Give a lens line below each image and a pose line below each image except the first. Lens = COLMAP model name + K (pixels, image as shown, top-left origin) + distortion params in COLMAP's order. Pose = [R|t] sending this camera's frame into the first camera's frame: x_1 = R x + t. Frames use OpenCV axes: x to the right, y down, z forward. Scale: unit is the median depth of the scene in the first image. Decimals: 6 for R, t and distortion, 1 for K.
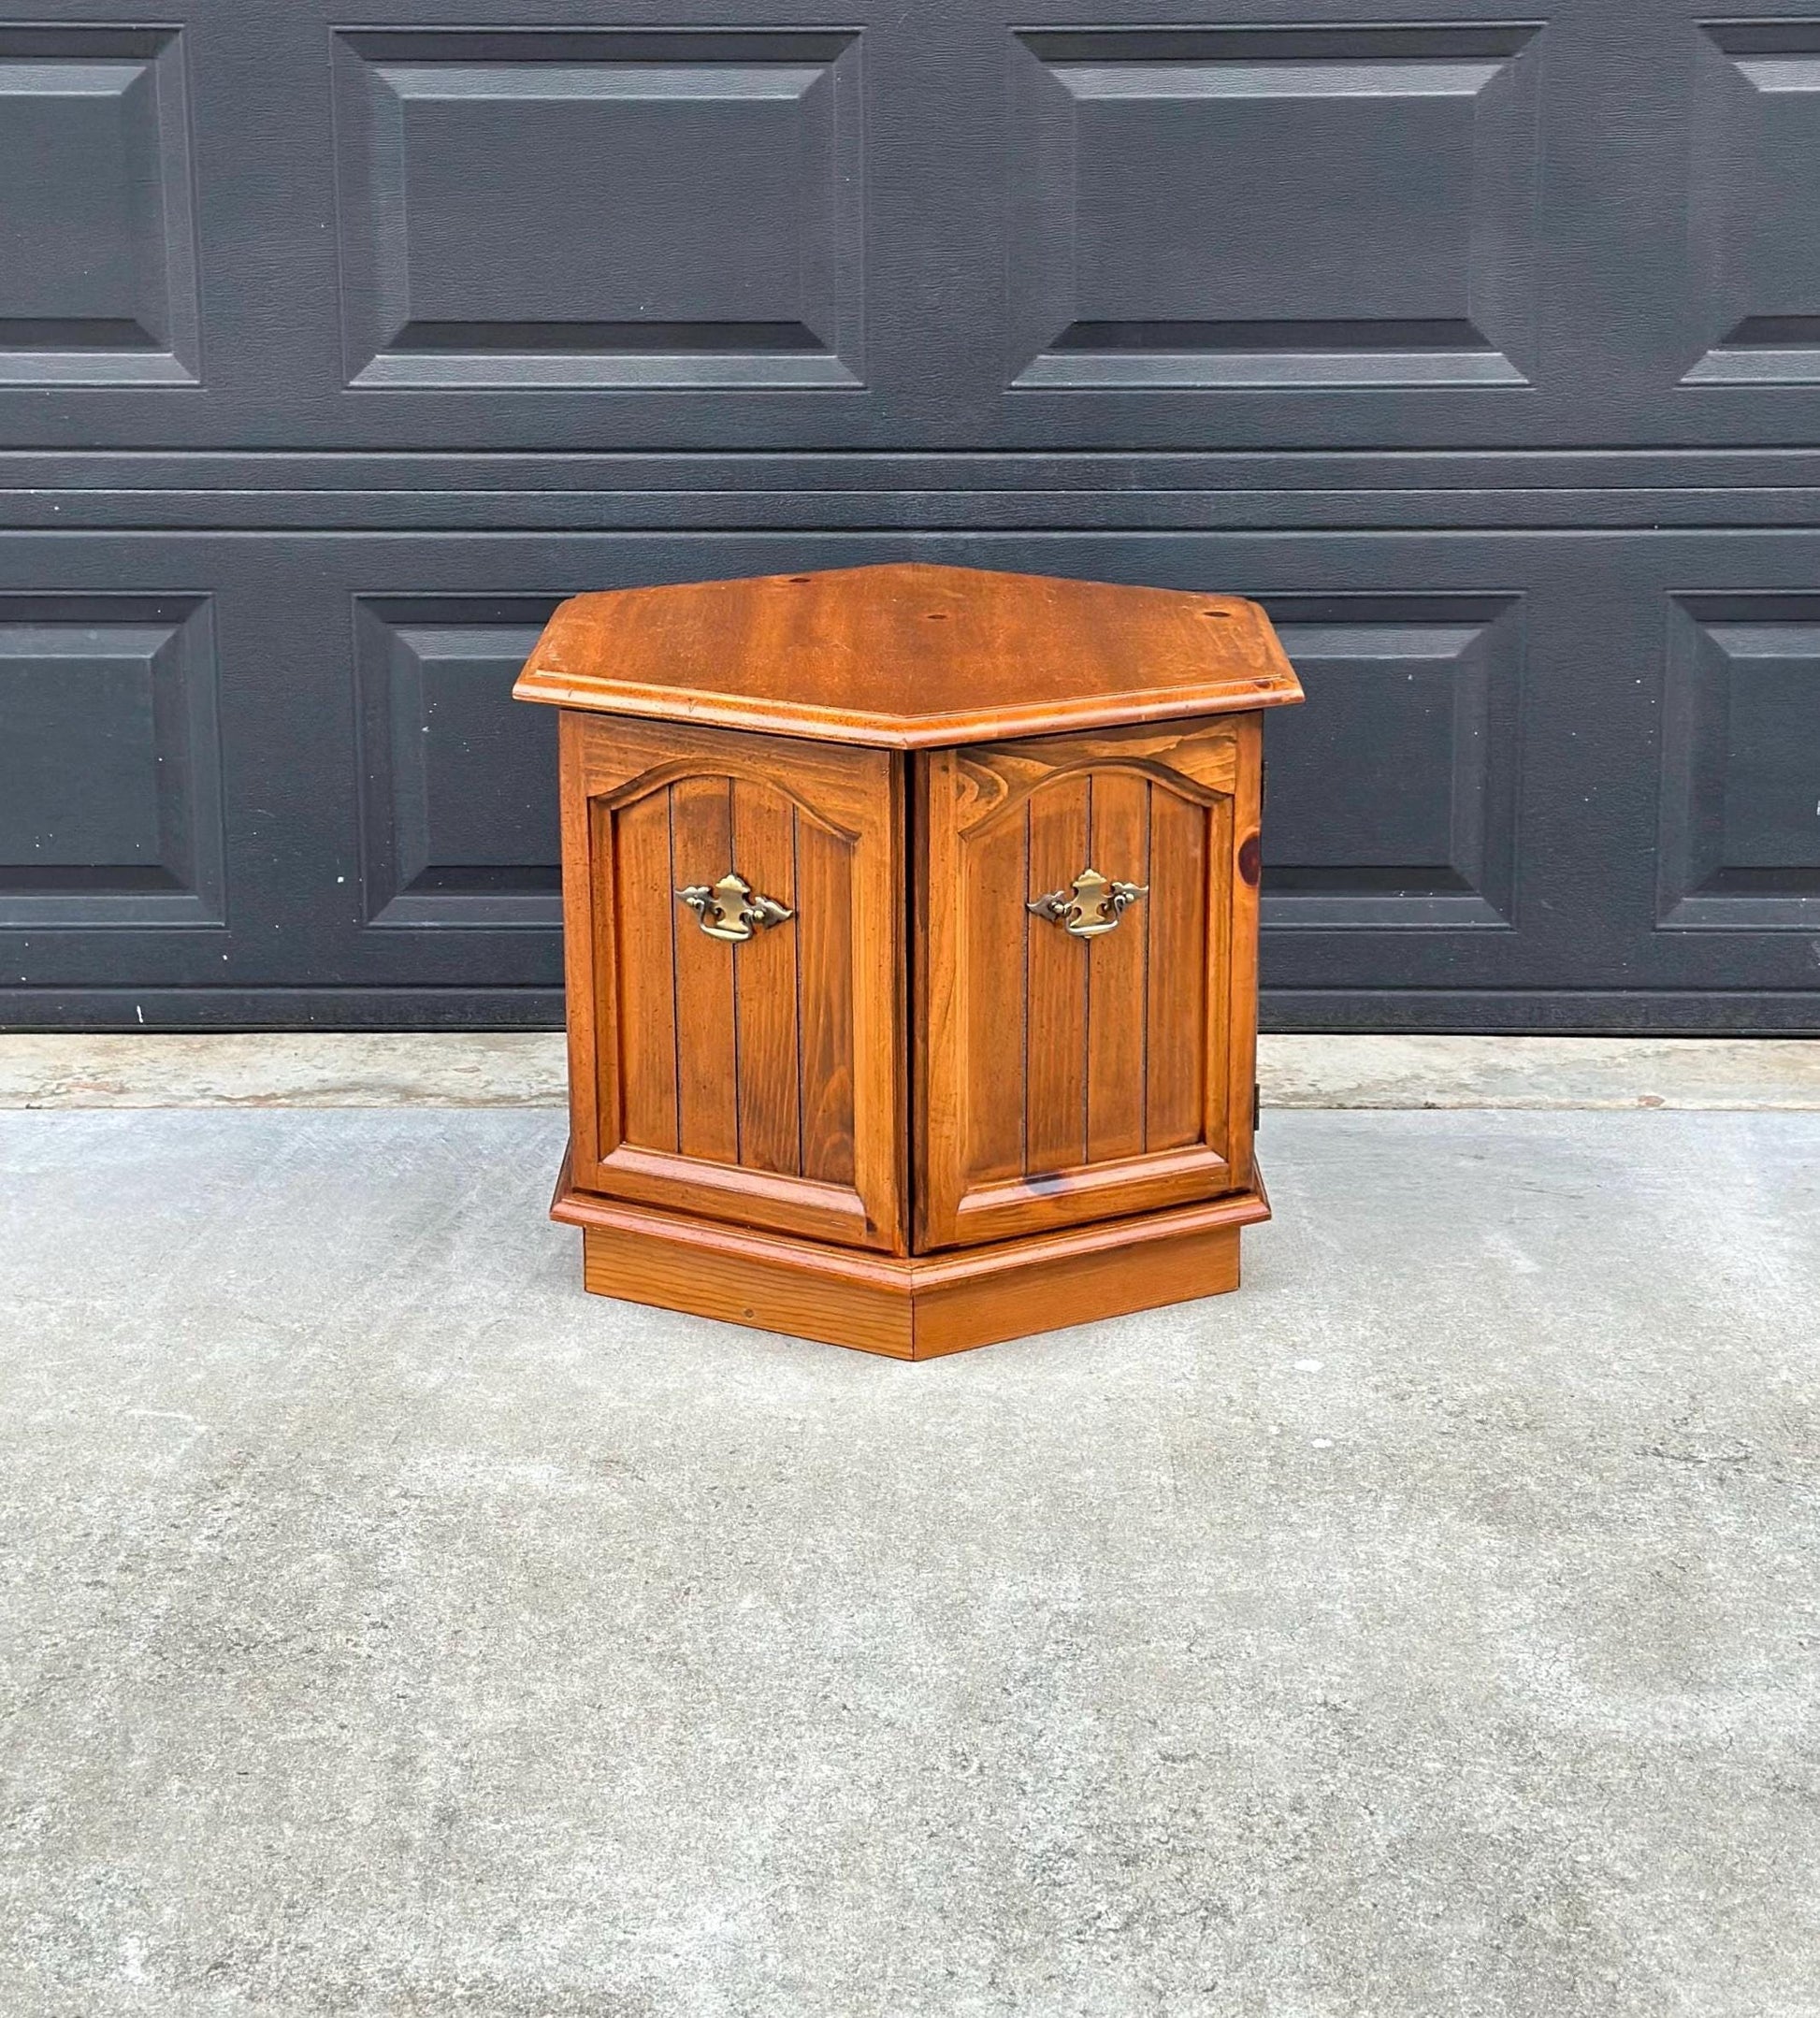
lens RADIAL K [[3760.7, 0, 892.1], [0, 3760.7, 779.5], [0, 0, 1]] dist [0.148502, 0.000000]
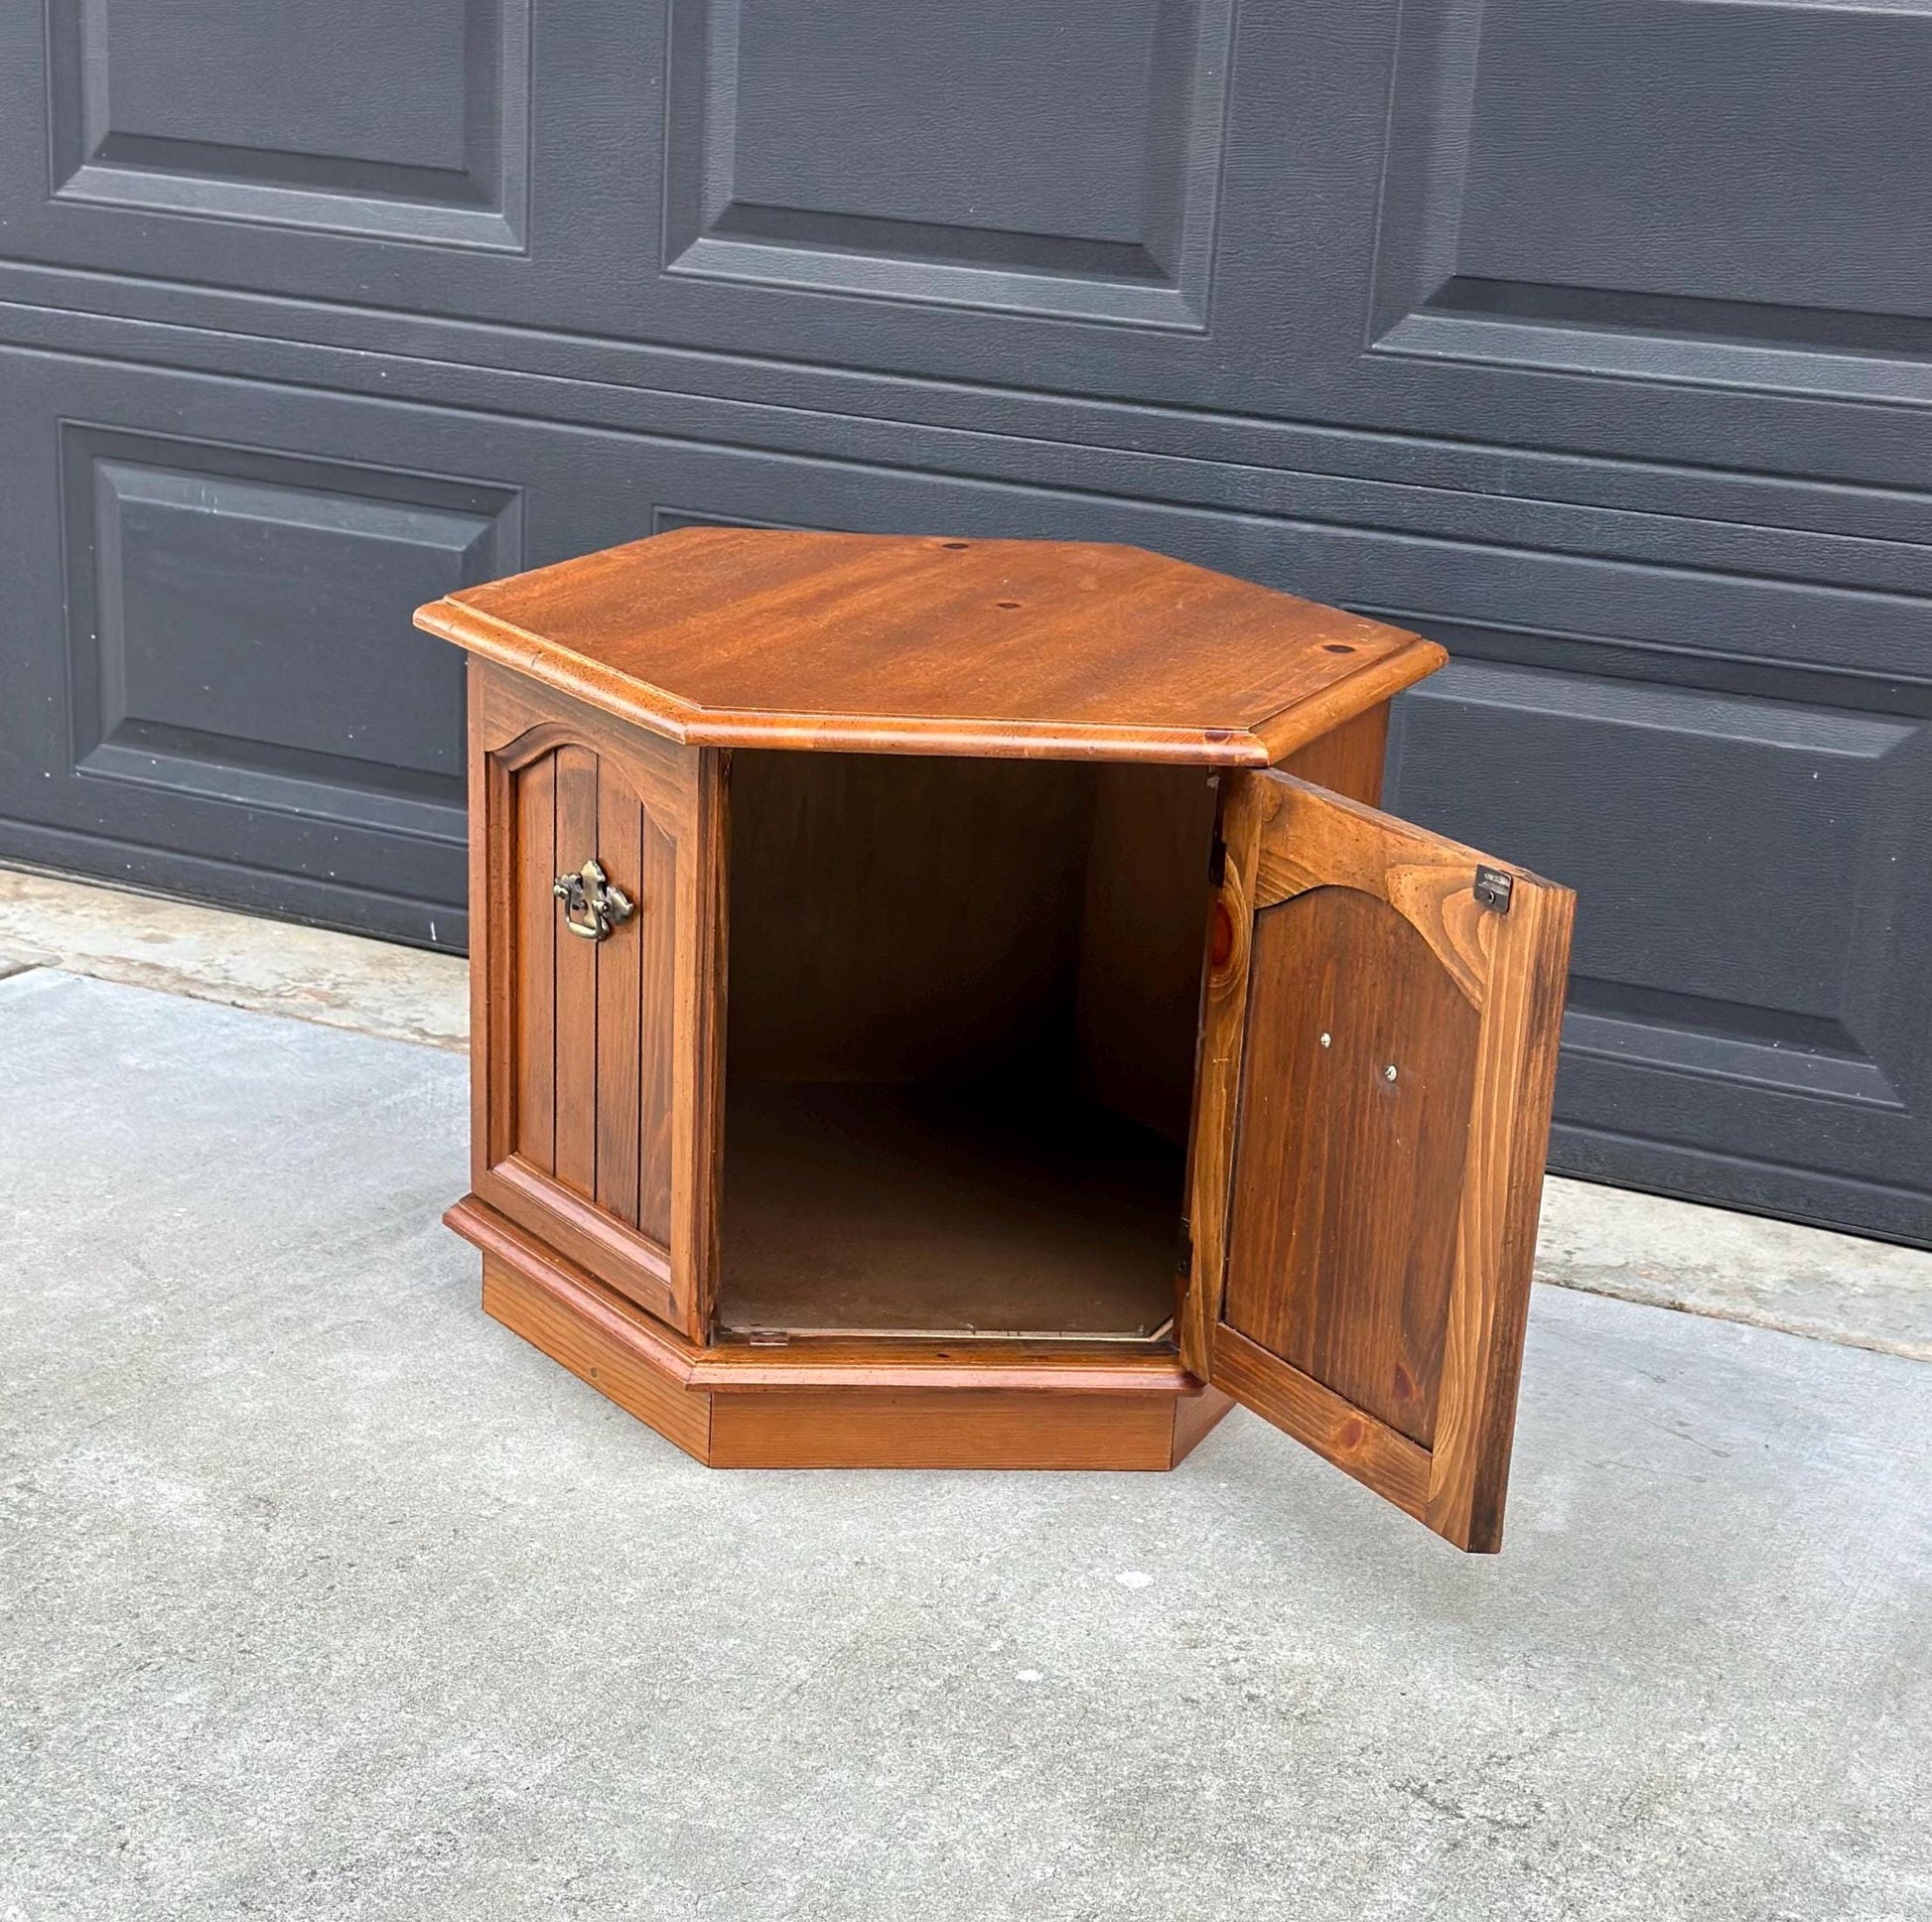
lens RADIAL K [[3683.1, 0, 943.3], [0, 3683.1, 1109.6], [0, 0, 1]] dist [0.151652, 0.000000]
pose [[0.906779, 0.184649, -0.379020, 0.341794], [-0.147365, 0.981100, 0.125406, -0.035655], [0.395013, -0.057861, 0.916852, 0.255013]]
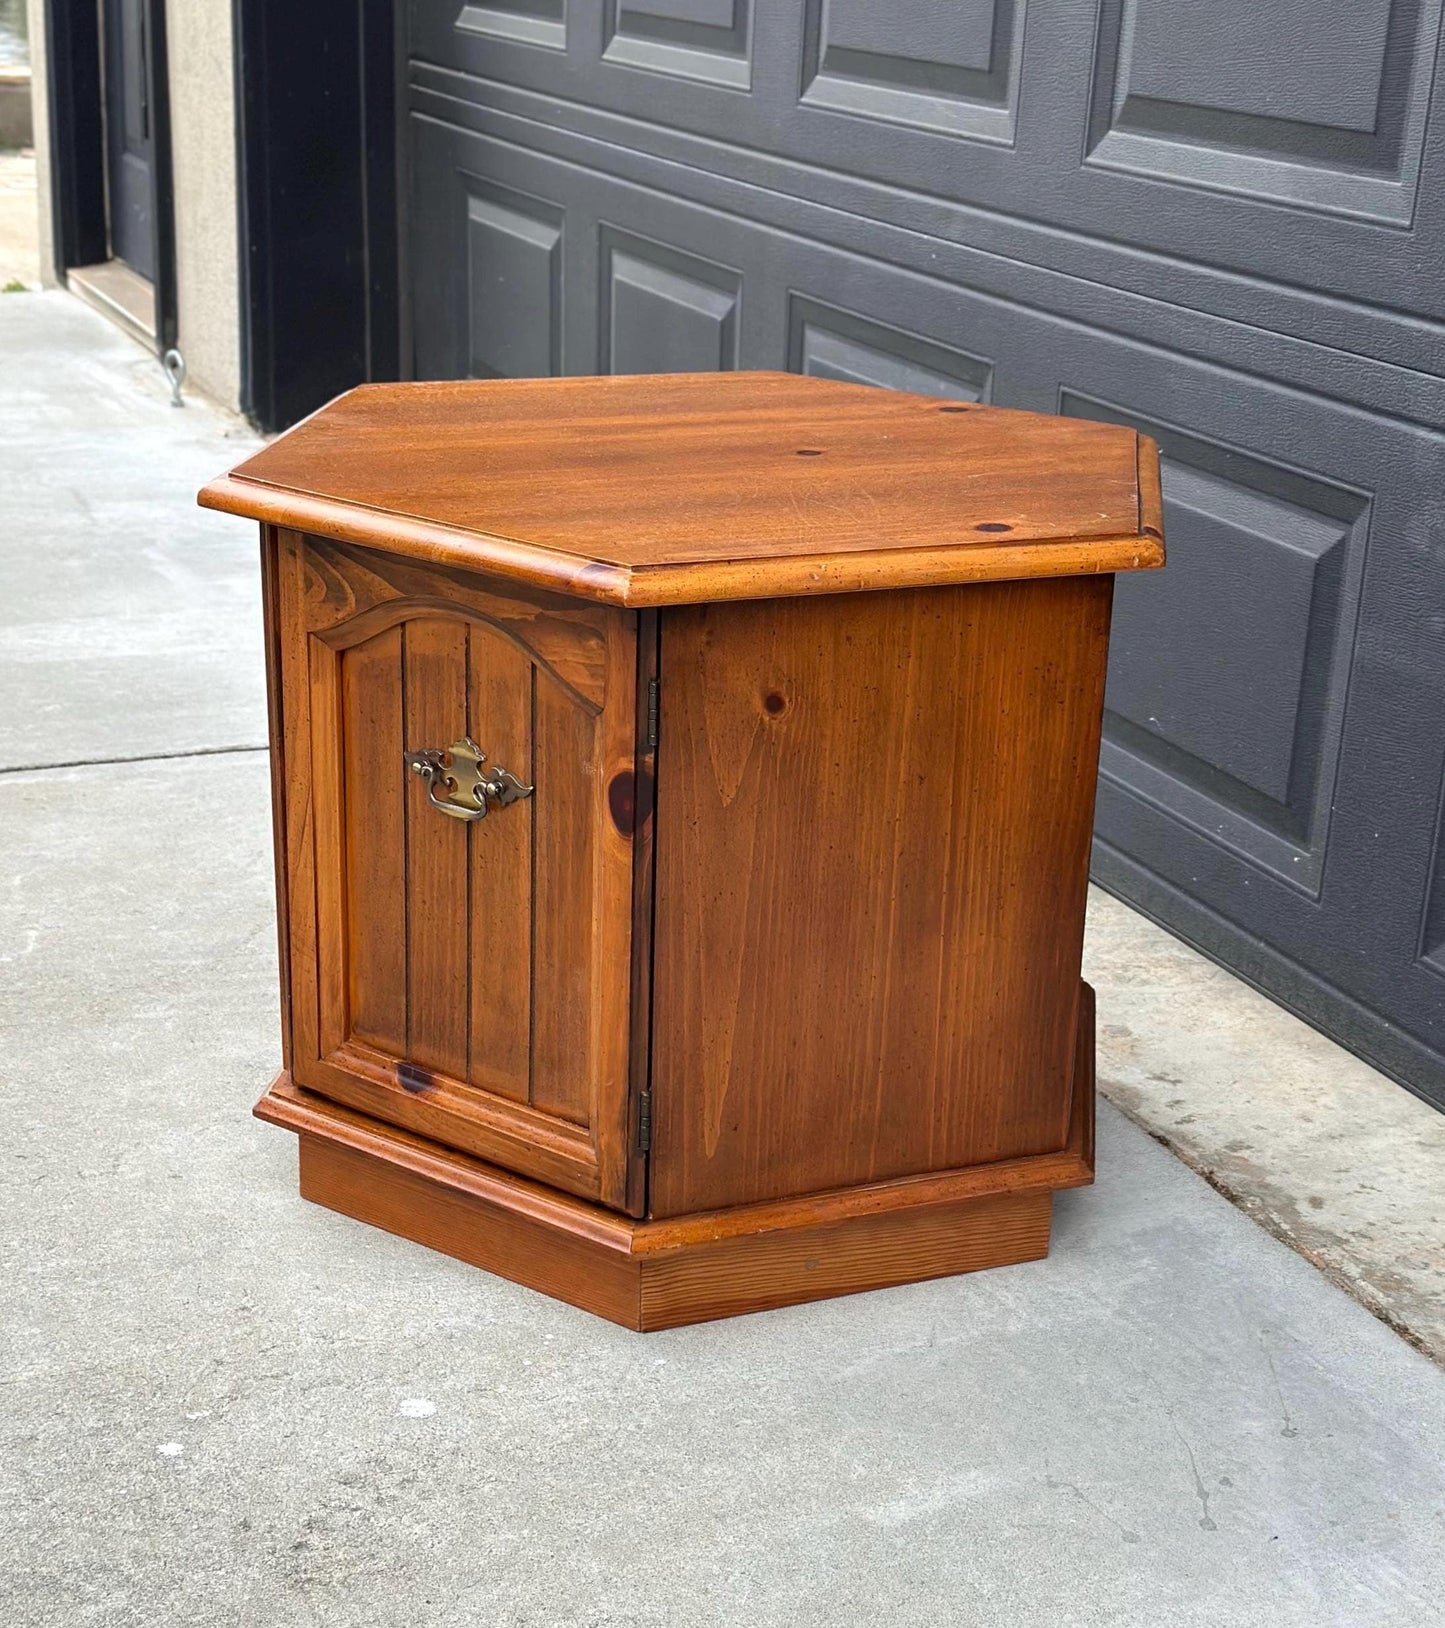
lens RADIAL K [[2788.8, 0, 704.2], [0, 2788.8, 889.3], [0, 0, 1]] dist [0.145458, 0.000000]
pose [[0.384179, 0.329200, -0.862574, 0.585970], [-0.238407, 0.937958, 0.251787, -0.106739], [0.891946, 0.108912, 0.438828, 0.754953]]
